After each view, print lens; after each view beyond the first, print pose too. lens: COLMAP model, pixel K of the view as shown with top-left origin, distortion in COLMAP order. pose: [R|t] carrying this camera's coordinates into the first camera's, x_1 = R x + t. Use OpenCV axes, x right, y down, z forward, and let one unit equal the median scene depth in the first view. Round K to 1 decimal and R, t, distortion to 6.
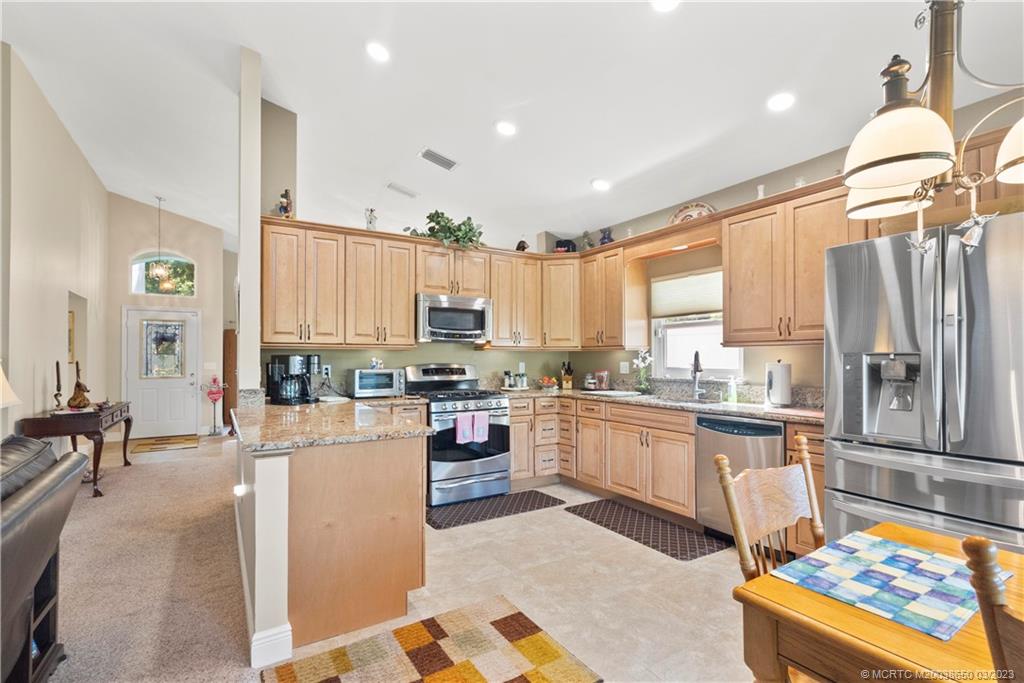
lens RADIAL K [[463.8, 0, 506.0], [0, 463.8, 349.1], [0, 0, 1]] dist [-0.001124, 0.000815]
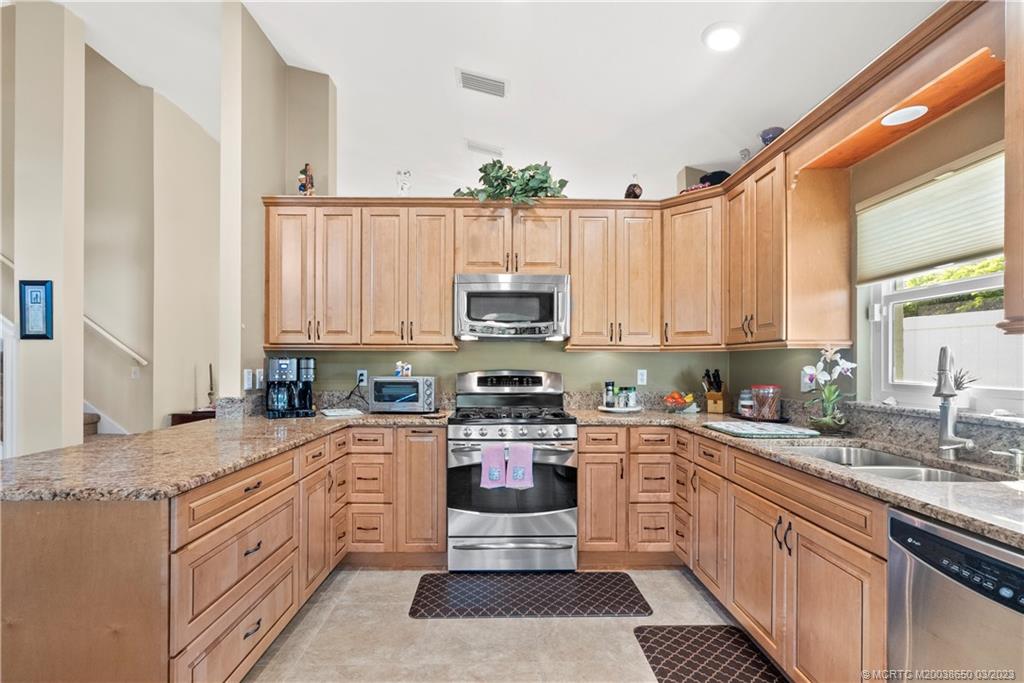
lens RADIAL K [[463.8, 0, 528.0], [0, 463.8, 360.2], [0, 0, 1]] dist [-0.001124, 0.000815]
pose [[0.864504, 0.001331, -0.502624, 0.267416], [0.005668, 0.999907, 0.012396, 0.007486], [0.502594, -0.013565, 0.864416, 0.401220]]
